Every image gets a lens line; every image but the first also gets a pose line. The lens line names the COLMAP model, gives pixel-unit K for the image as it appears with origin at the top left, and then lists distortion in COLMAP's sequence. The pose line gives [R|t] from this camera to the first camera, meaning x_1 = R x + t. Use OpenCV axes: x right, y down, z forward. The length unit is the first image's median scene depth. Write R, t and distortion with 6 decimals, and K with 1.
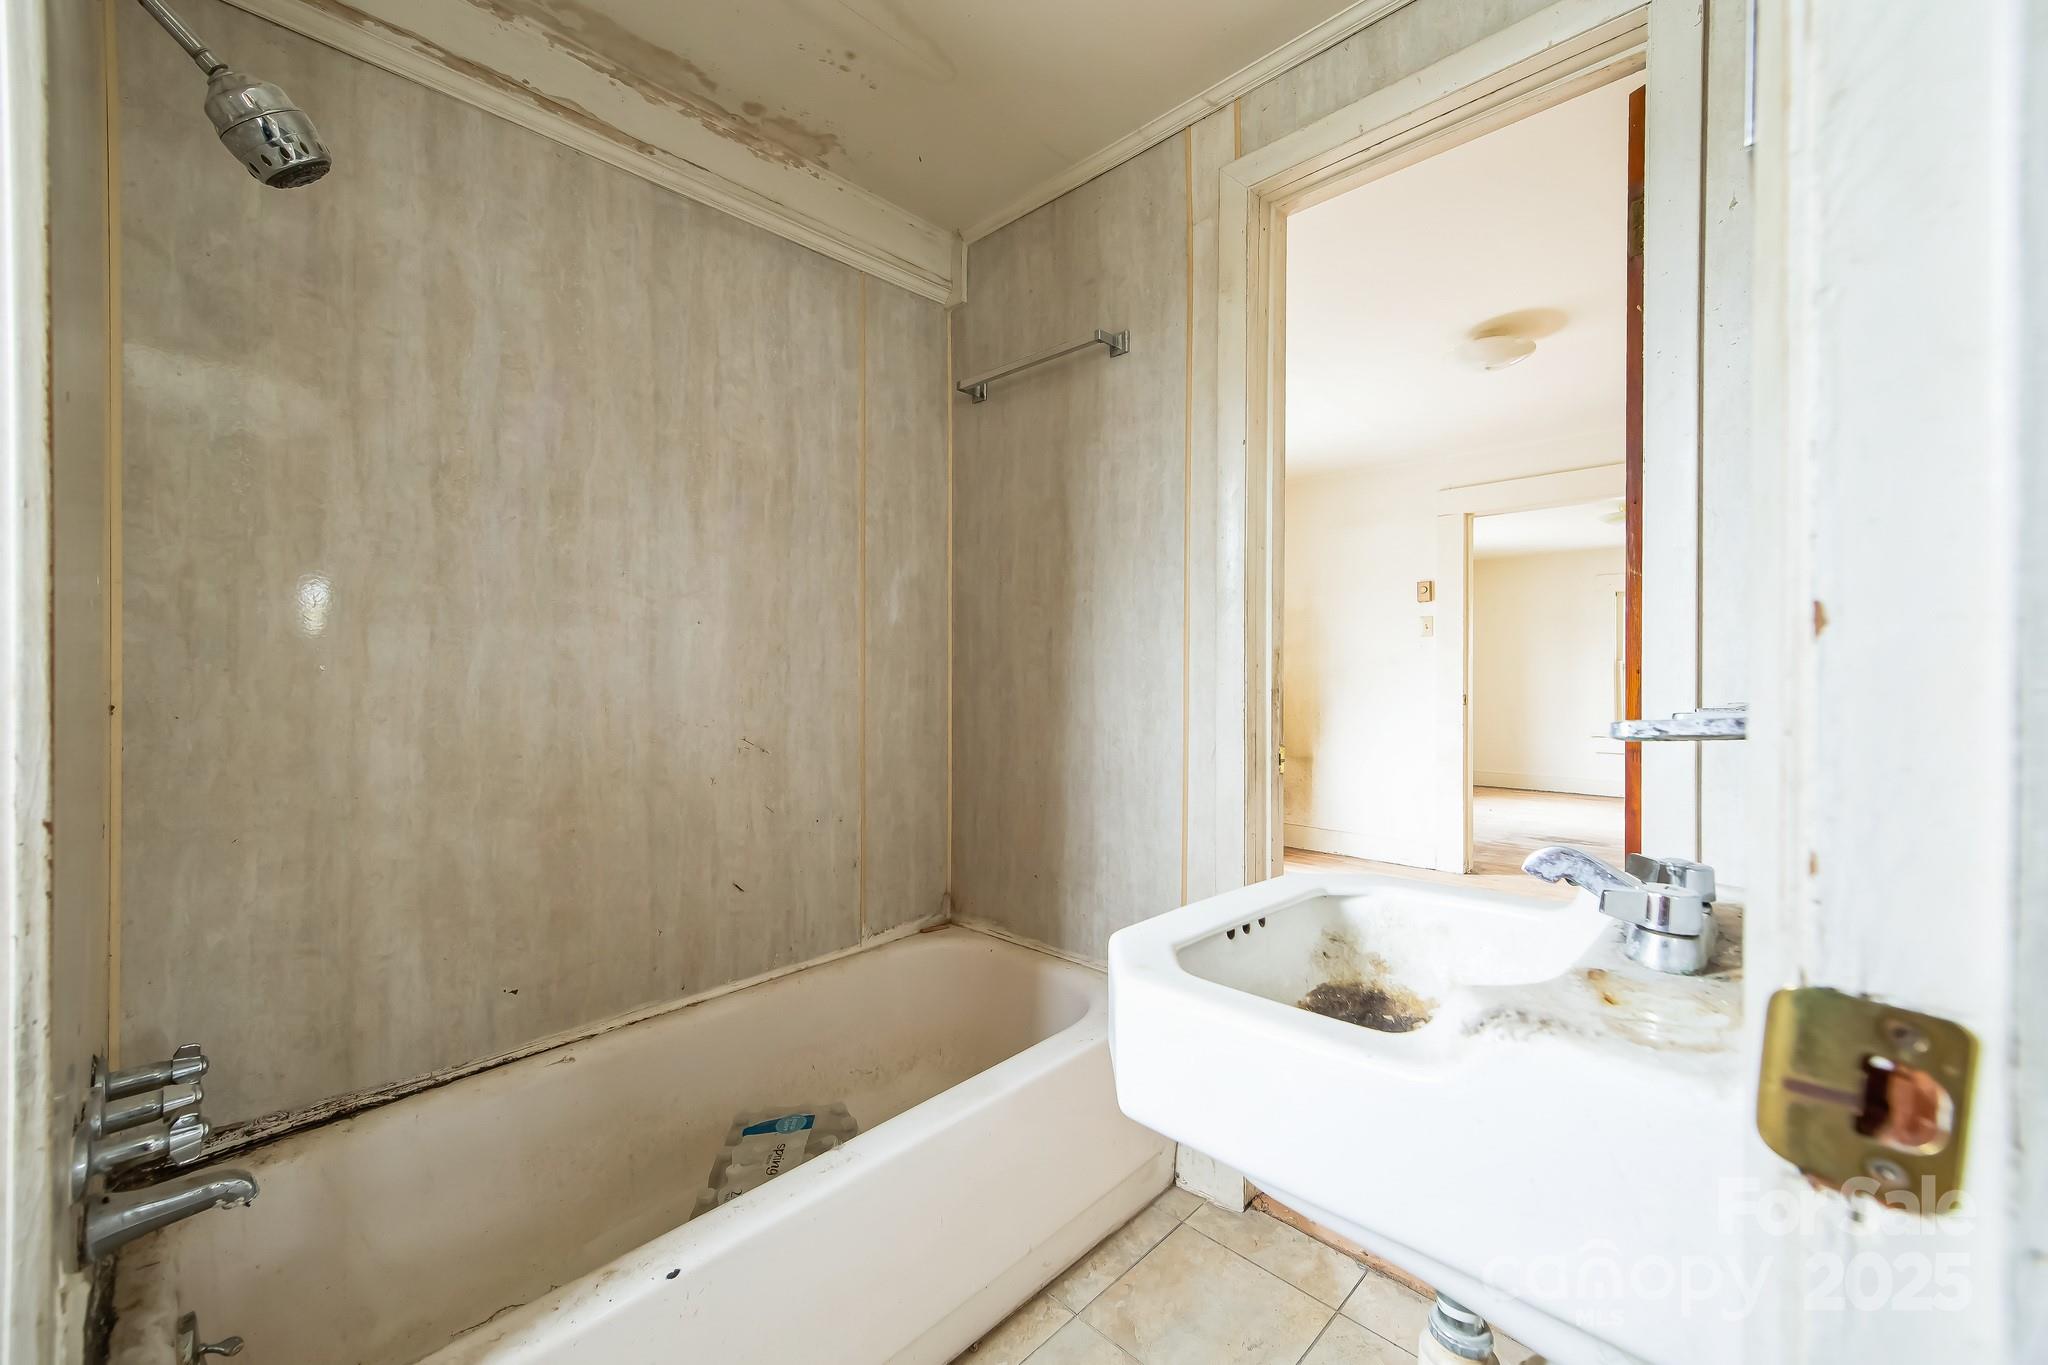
lens RADIAL K [[807.3, 0, 1020.3], [0, 807.3, 681.1], [0, 0, 1]] dist [-0.000307, 0.003864]
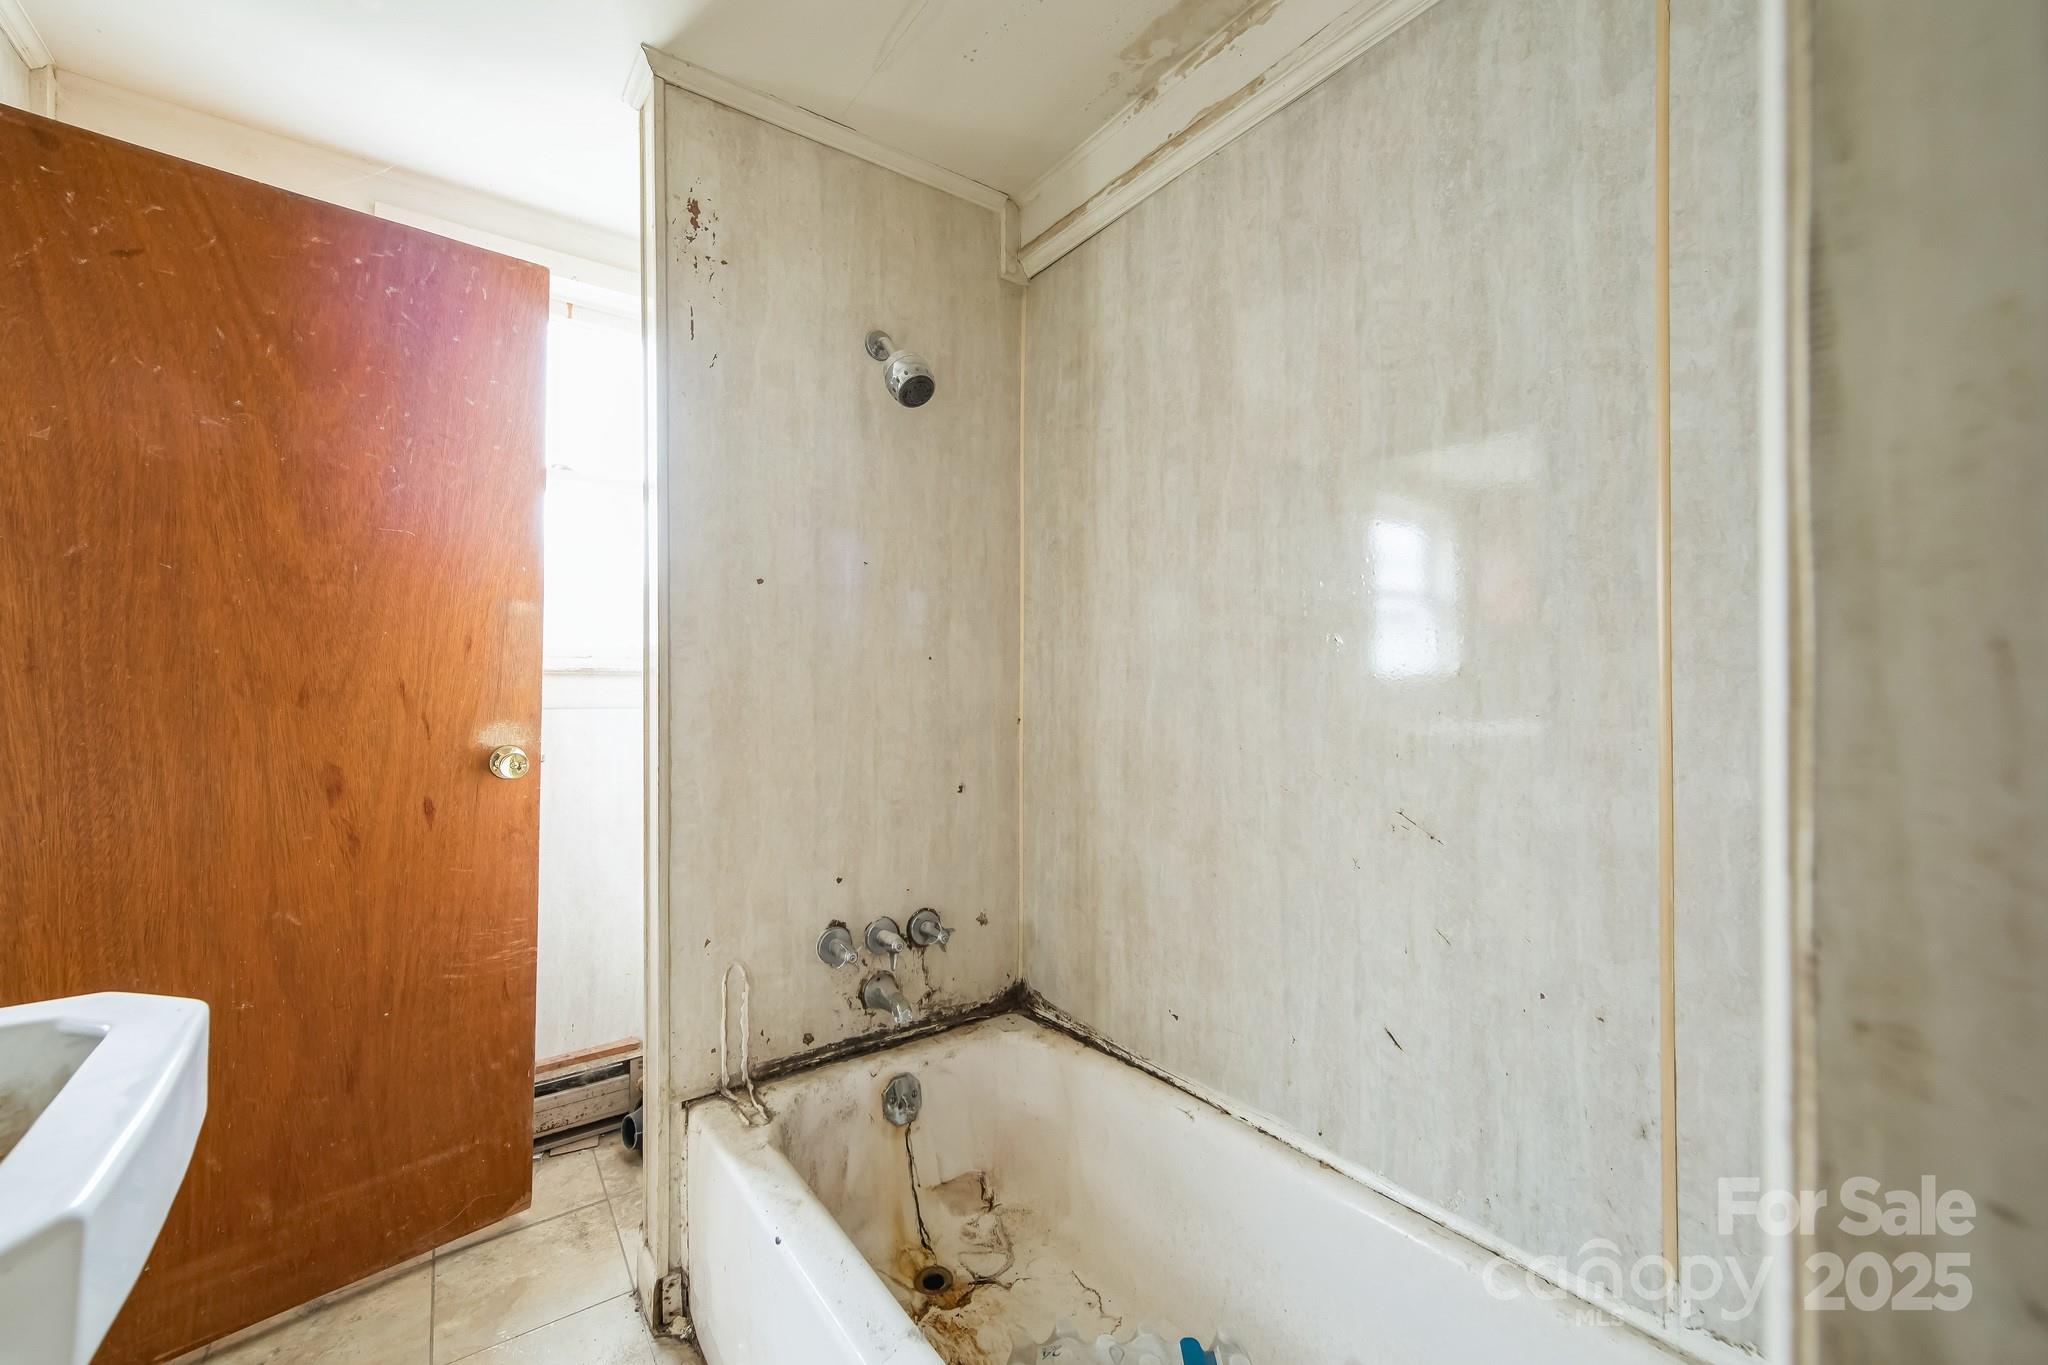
lens RADIAL K [[807.3, 0, 1010.3], [0, 807.3, 656.3], [0, 0, 1]] dist [-0.000307, 0.003864]
pose [[-0.156574, -0.027014, -0.987297, 0.389476], [-0.004519, 0.999635, -0.026635, -0.038632], [0.987656, 0.000291, -0.156639, 0.874199]]
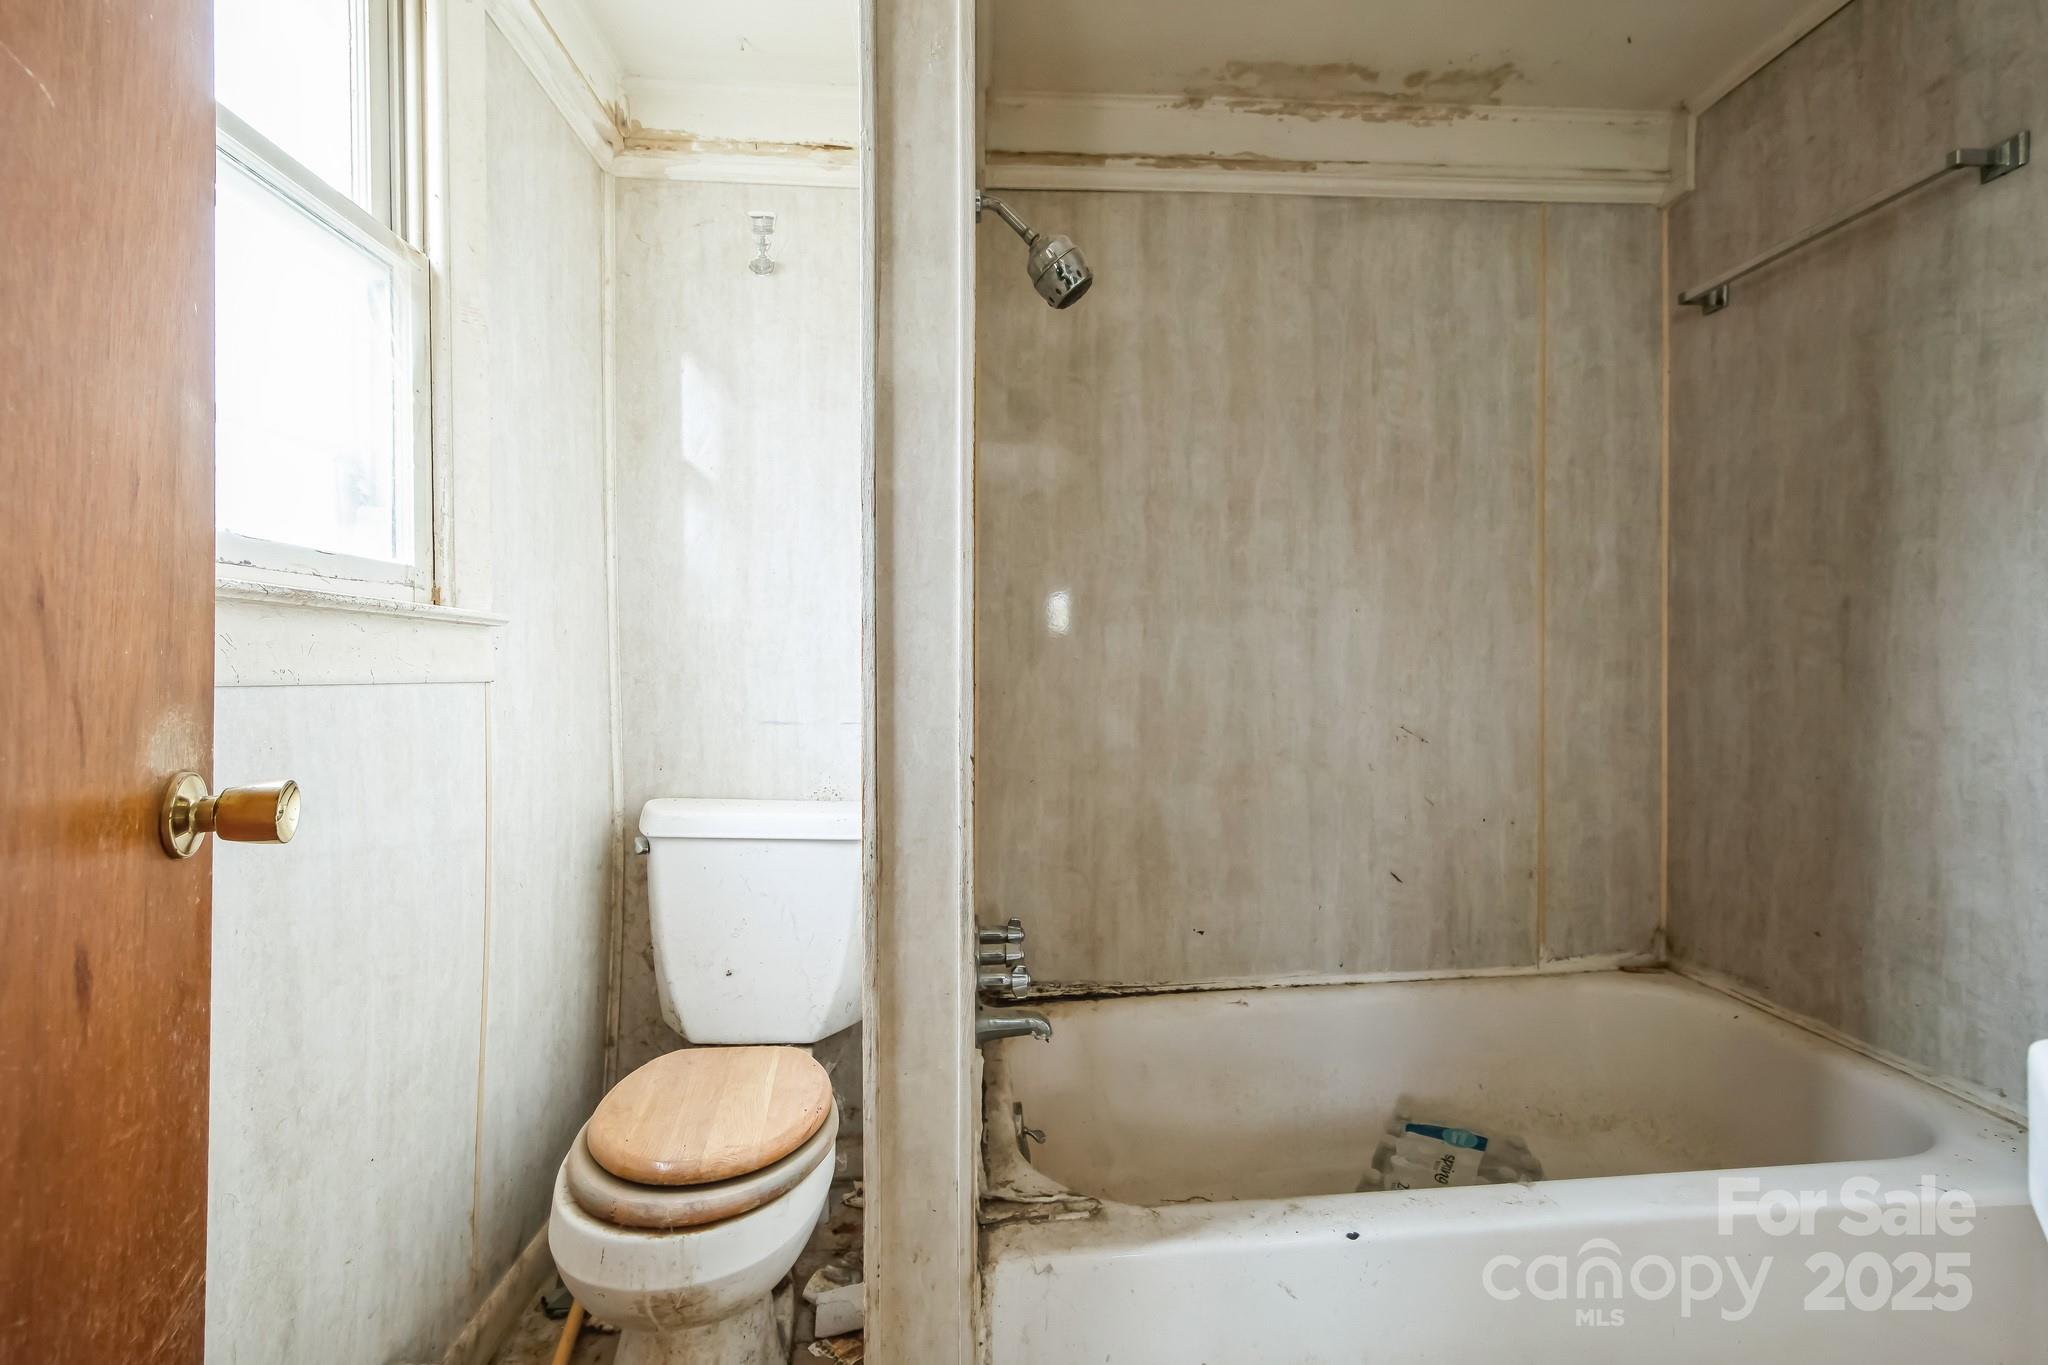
lens RADIAL K [[807.3, 0, 1013.4], [0, 807.3, 668.6], [0, 0, 1]] dist [-0.000307, 0.003864]
pose [[0.743573, 0.001561, -0.668653, -0.041754], [-0.000922, 0.999999, 0.001310, 0.000066], [0.668654, -0.000358, 0.743574, -0.050041]]
